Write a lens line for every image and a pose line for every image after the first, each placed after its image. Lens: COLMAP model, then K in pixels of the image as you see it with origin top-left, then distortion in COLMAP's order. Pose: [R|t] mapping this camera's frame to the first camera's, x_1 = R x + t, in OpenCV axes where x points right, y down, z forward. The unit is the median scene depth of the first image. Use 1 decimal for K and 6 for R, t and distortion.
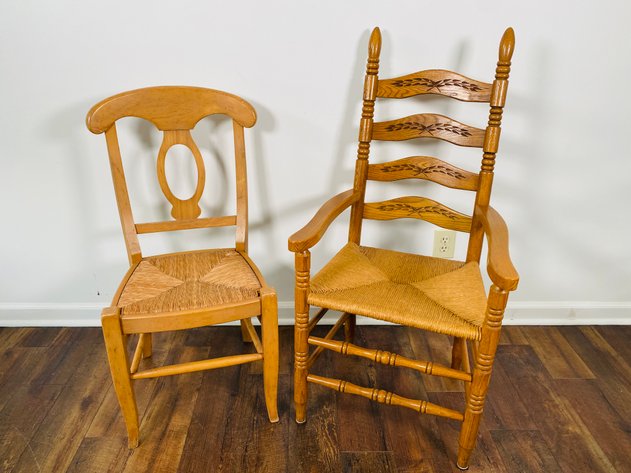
lens RADIAL K [[487.4, 0, 311.8], [0, 487.4, 234.3], [0, 0, 1]] dist [0.004648, -0.007450]
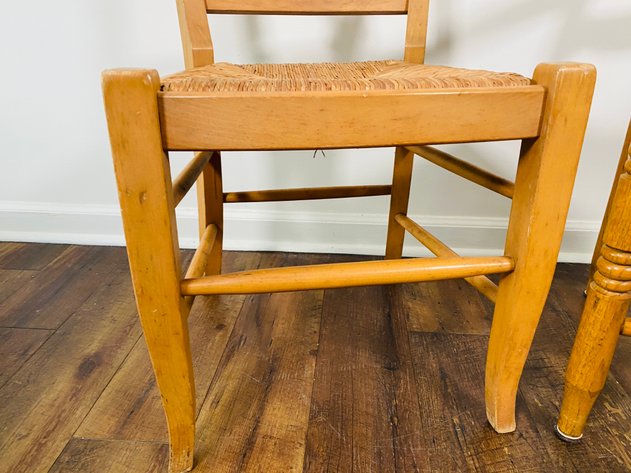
lens RADIAL K [[487.4, 0, 321.9], [0, 487.4, 236.5], [0, 0, 1]] dist [0.004648, -0.007450]
pose [[0.996402, 0.039302, -0.075089, -0.204294], [-0.039518, 0.999218, -0.001399, 0.213947], [0.074975, 0.004362, 0.997176, 0.545089]]
